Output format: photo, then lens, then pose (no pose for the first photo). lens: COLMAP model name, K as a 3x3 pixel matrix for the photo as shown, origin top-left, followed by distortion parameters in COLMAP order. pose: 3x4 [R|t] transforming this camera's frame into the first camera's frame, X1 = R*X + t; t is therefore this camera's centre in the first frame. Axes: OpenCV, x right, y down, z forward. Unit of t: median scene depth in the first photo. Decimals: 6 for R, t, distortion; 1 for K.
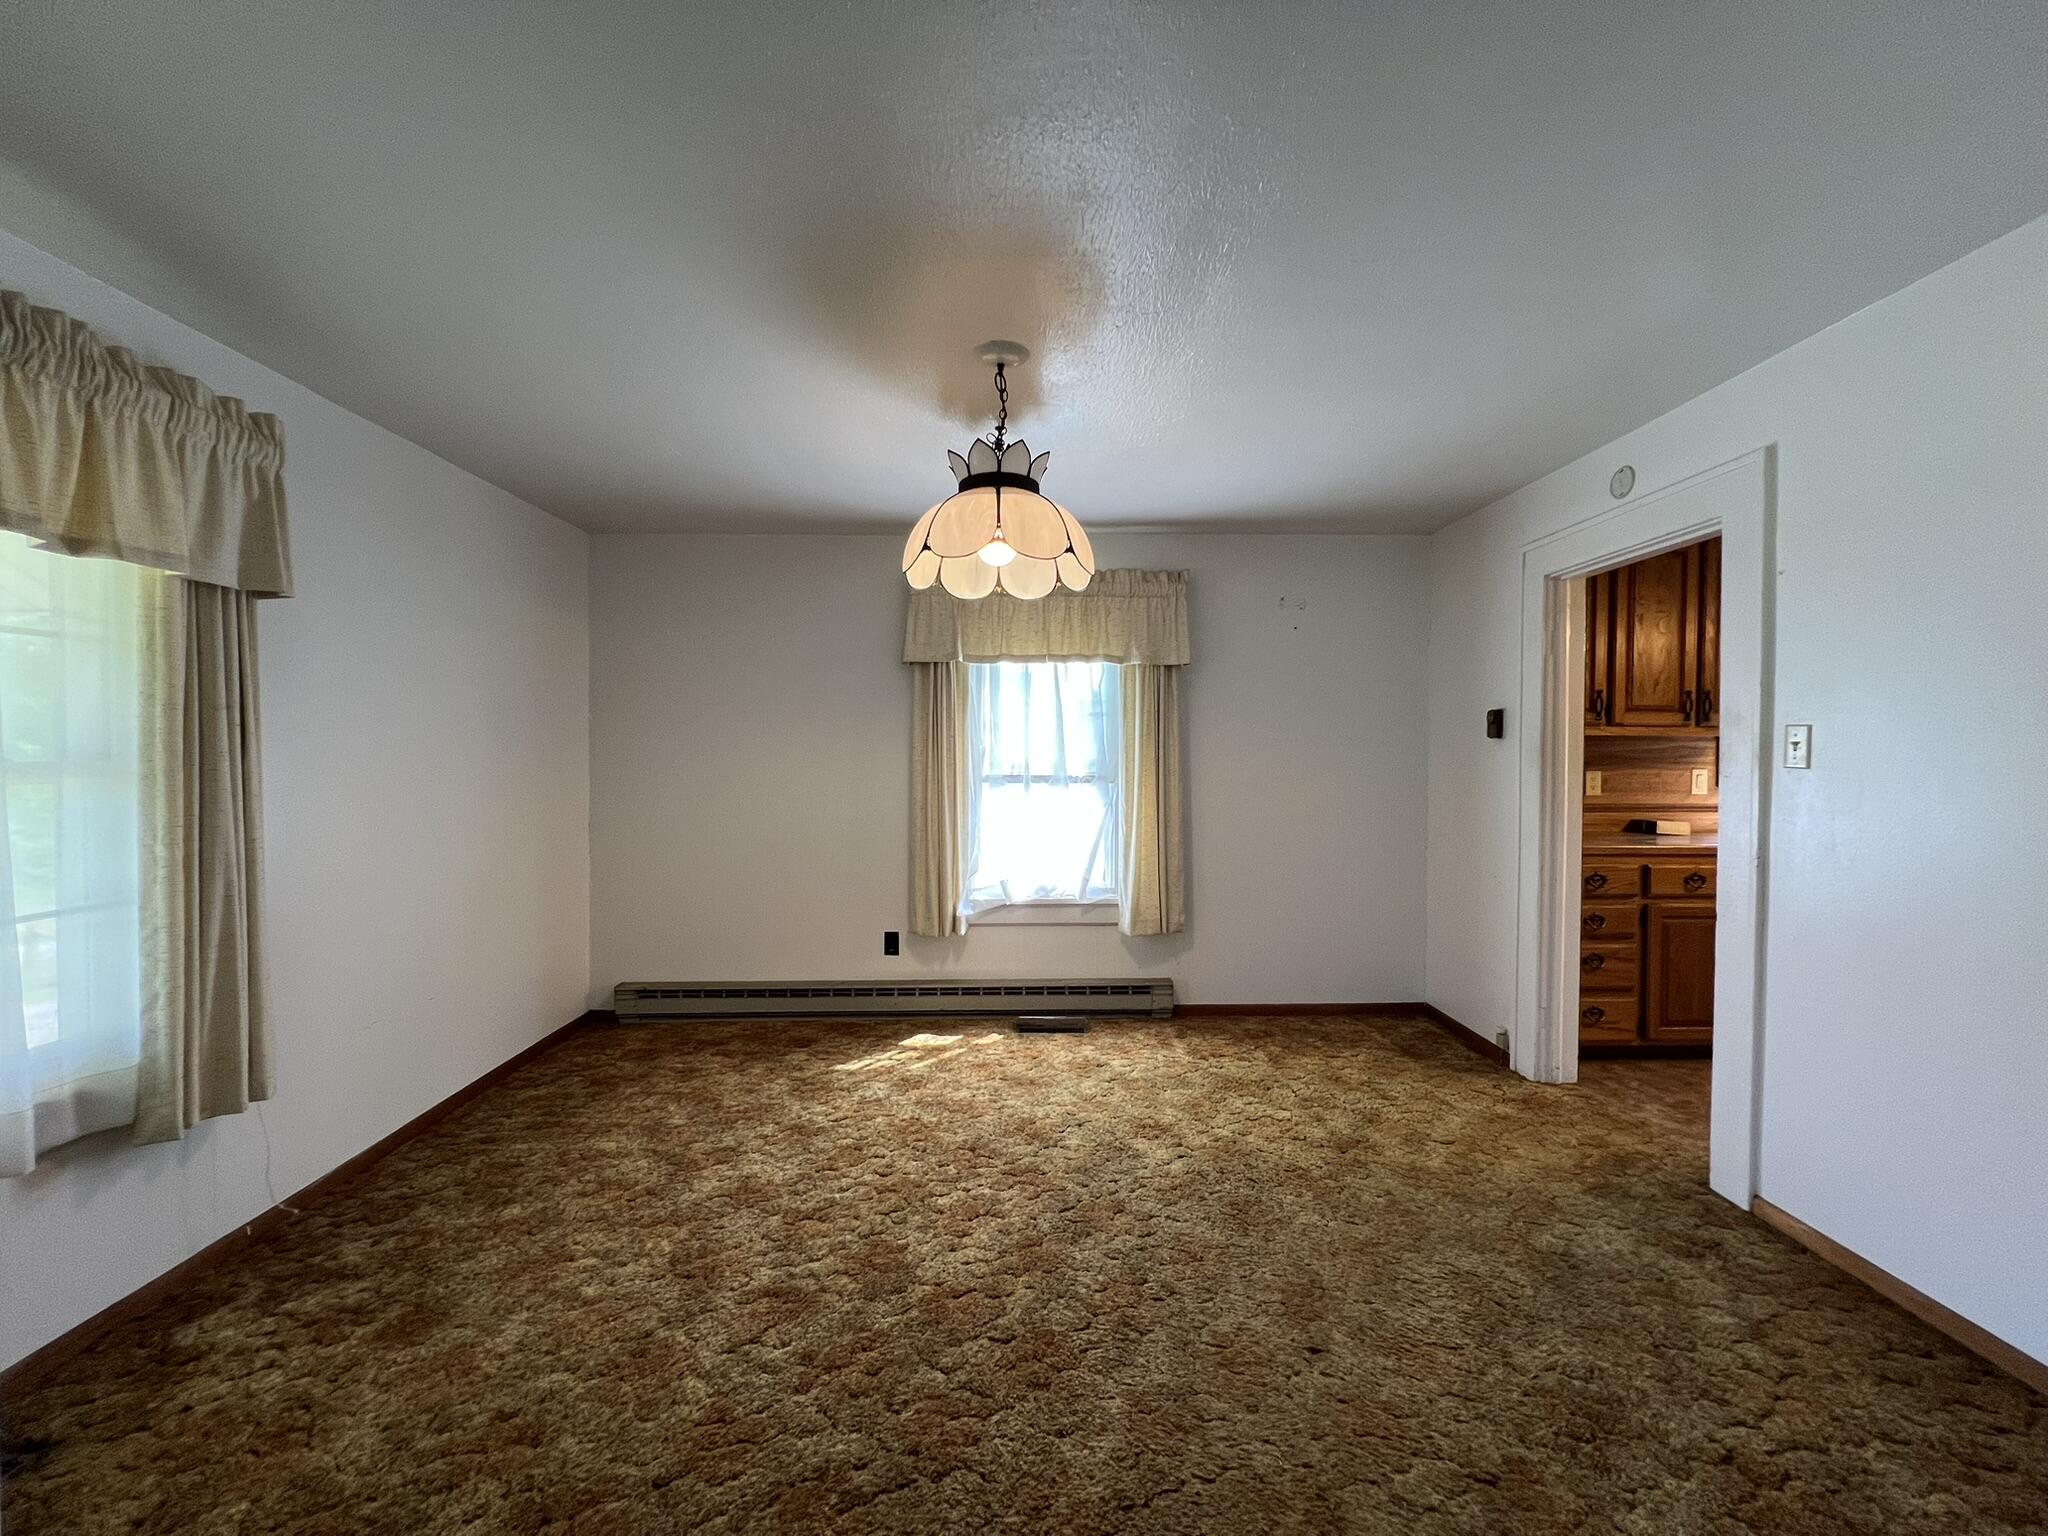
lens RADIAL K [[821.0, 0, 1024.6], [0, 821.0, 766.2], [0, 0, 1]] dist [-0.002861, 0.000844]
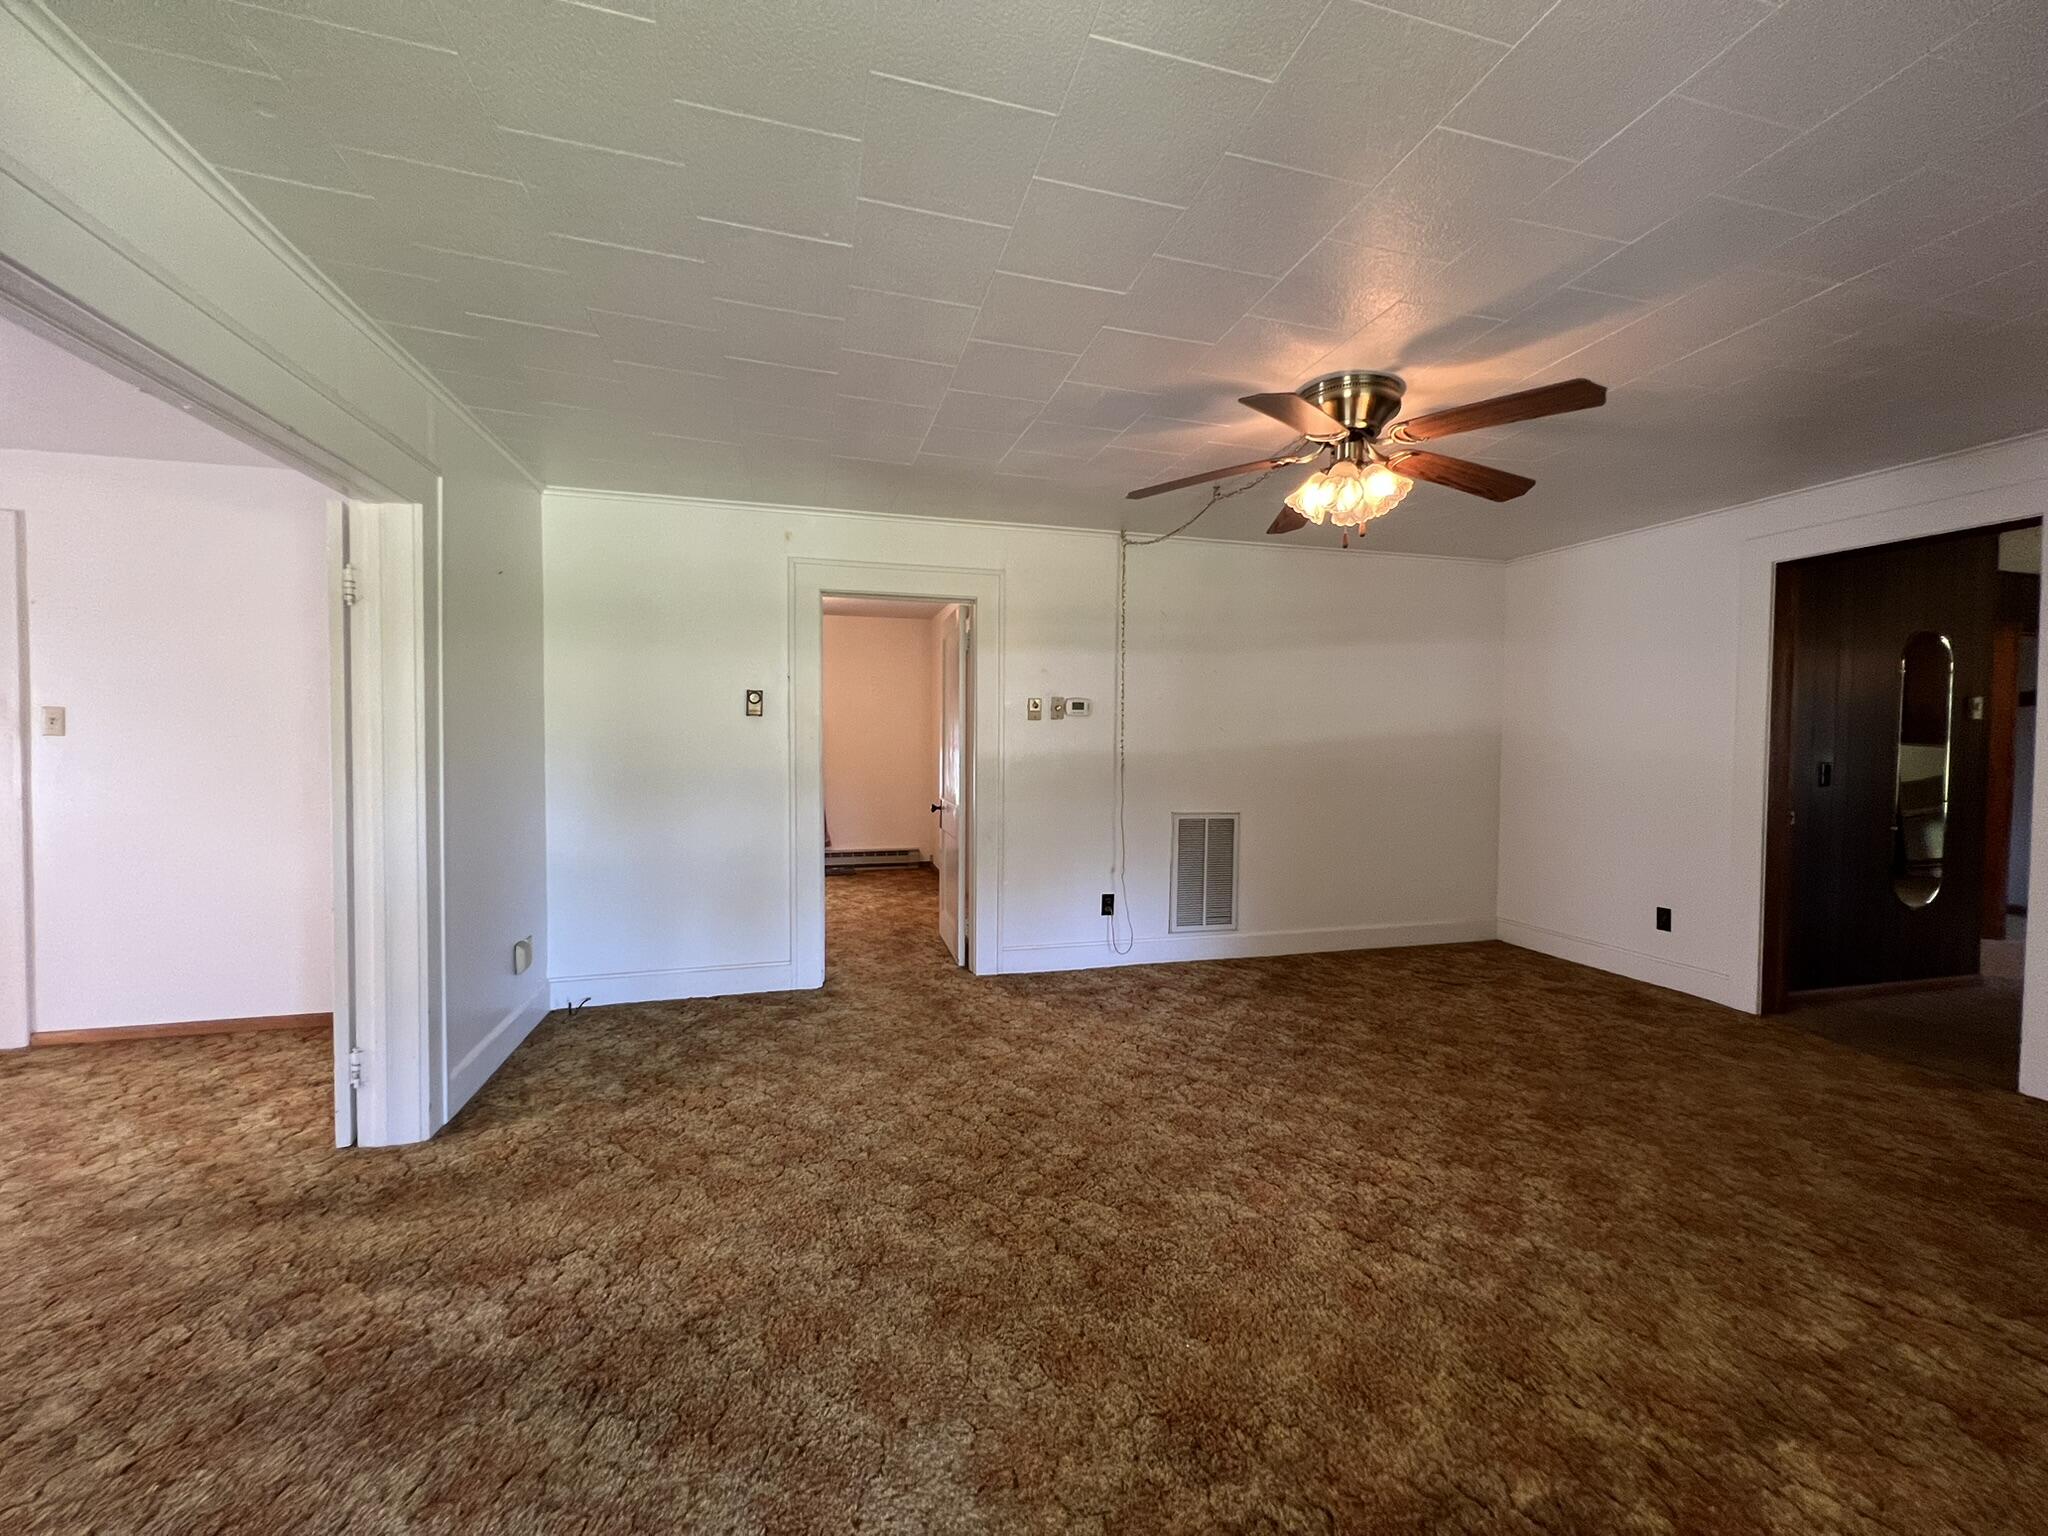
lens RADIAL K [[816.7, 0, 1024.0], [0, 816.7, 768.0], [0, 0, 1]] dist [-0.000211, 0.000012]
pose [[-0.245054, -0.034642, 0.968890, -0.838265], [0.010454, 0.999209, 0.038370, 0.019859], [-0.969453, 0.019532, -0.244498, -0.319760]]
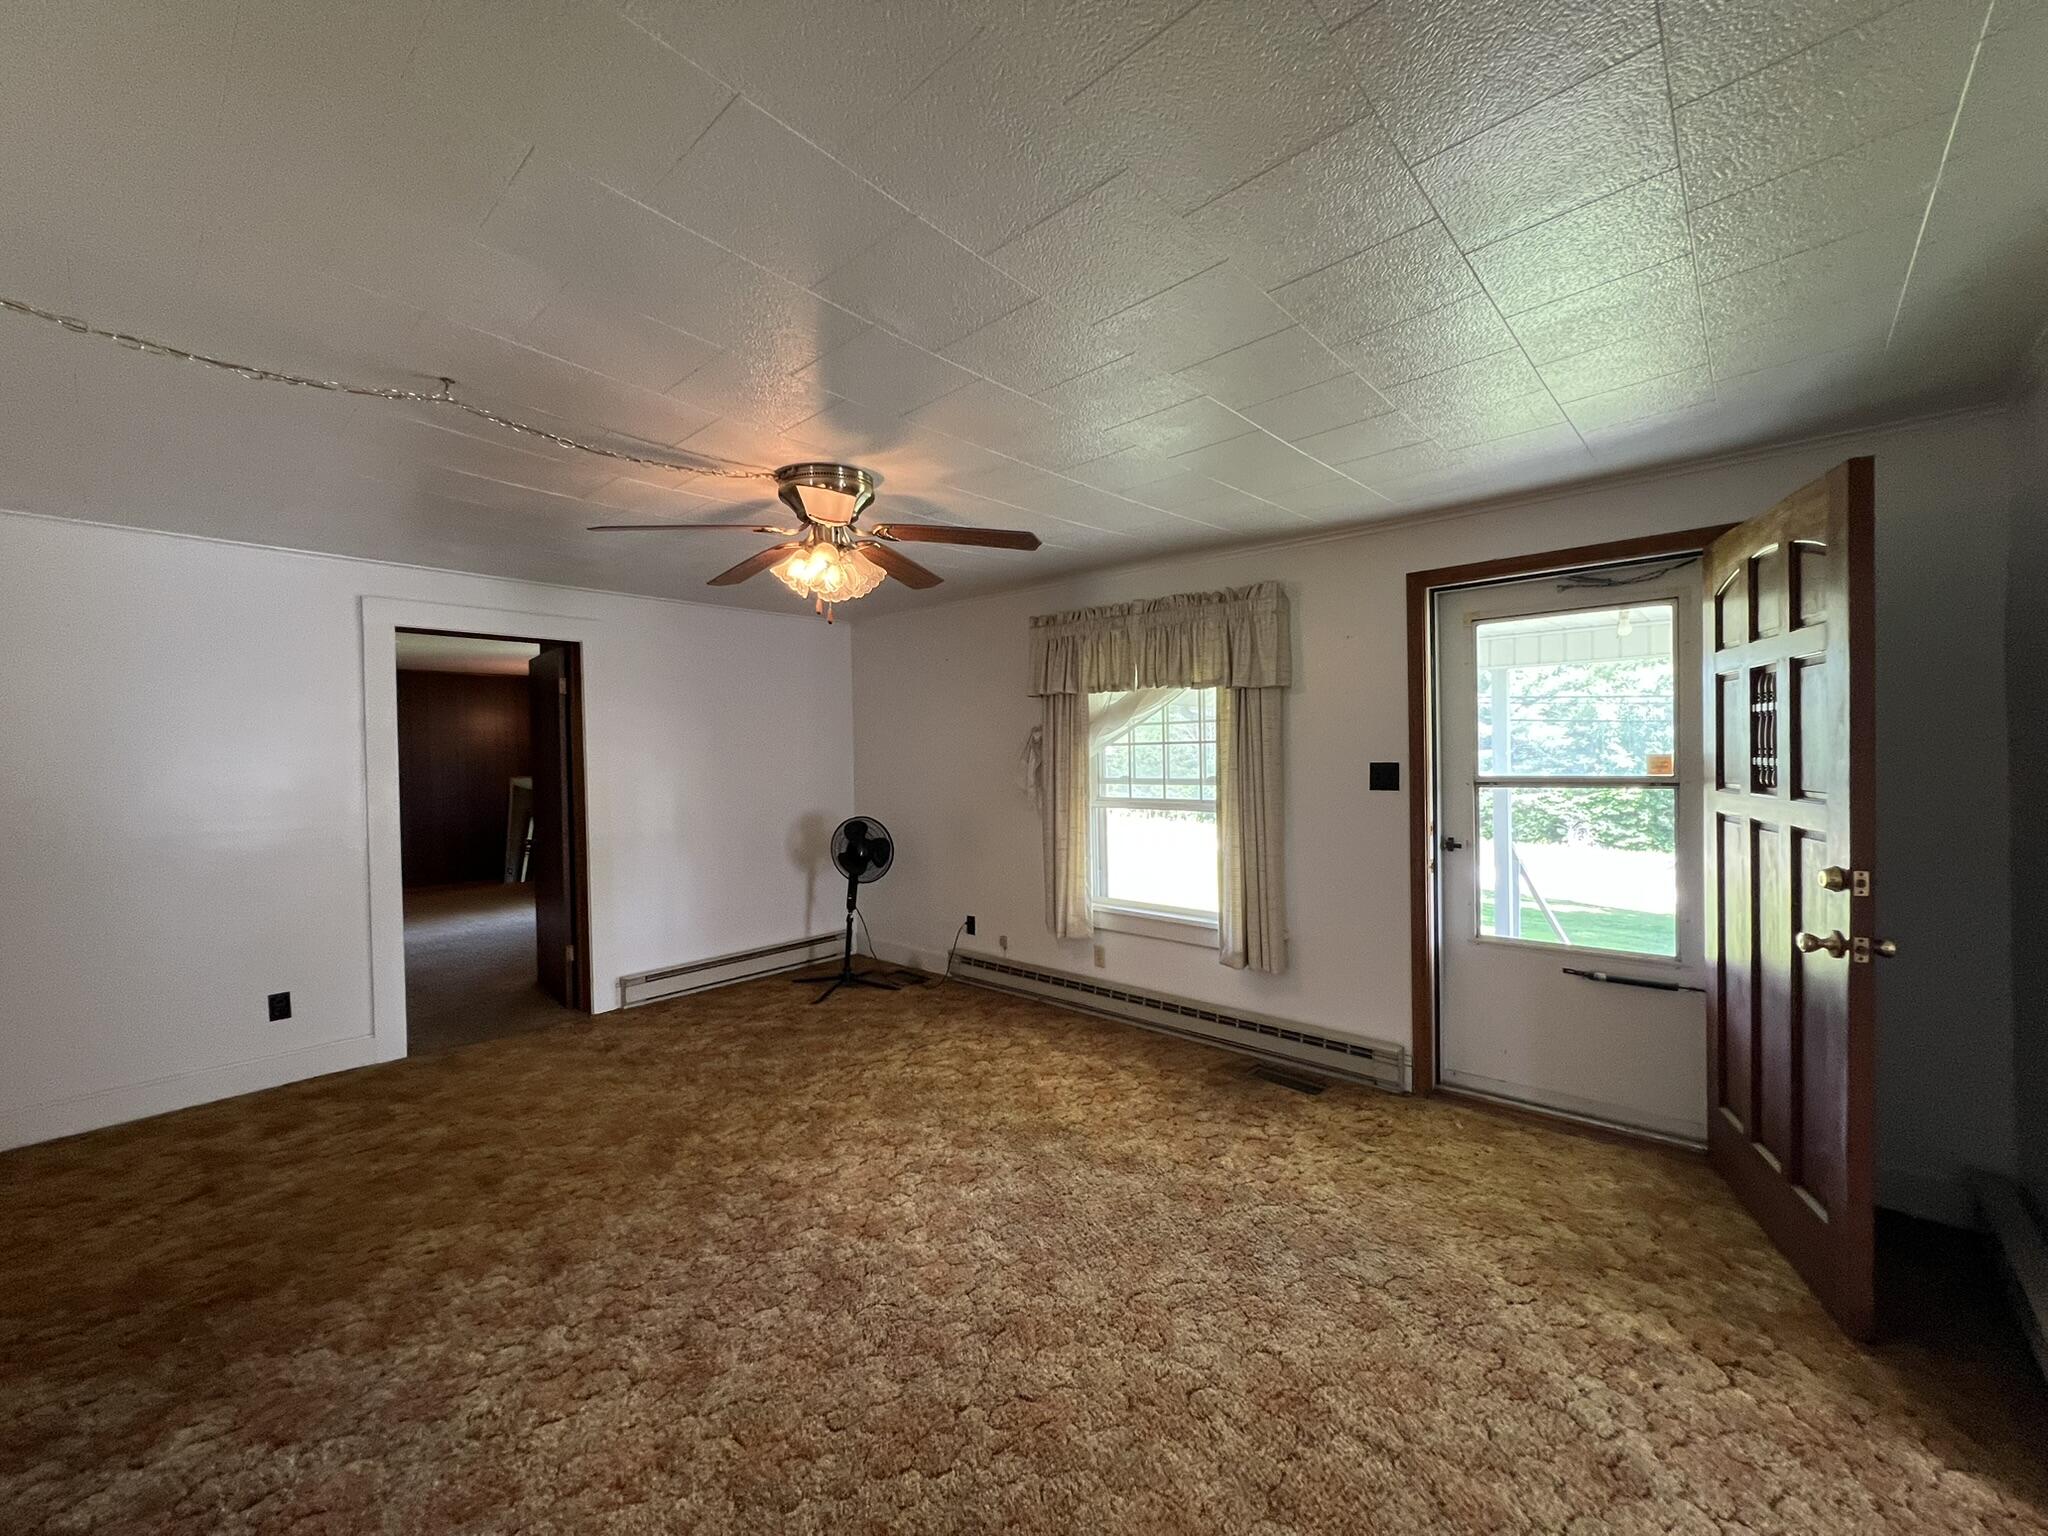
lens RADIAL K [[821.0, 0, 1024.6], [0, 821.0, 766.2], [0, 0, 1]] dist [-0.002861, 0.000844]
pose [[-0.683766, 0.021948, -0.729371, 0.629069], [0.005046, 0.999666, 0.025351, -0.048326], [0.729684, 0.013654, -0.683648, -0.045035]]
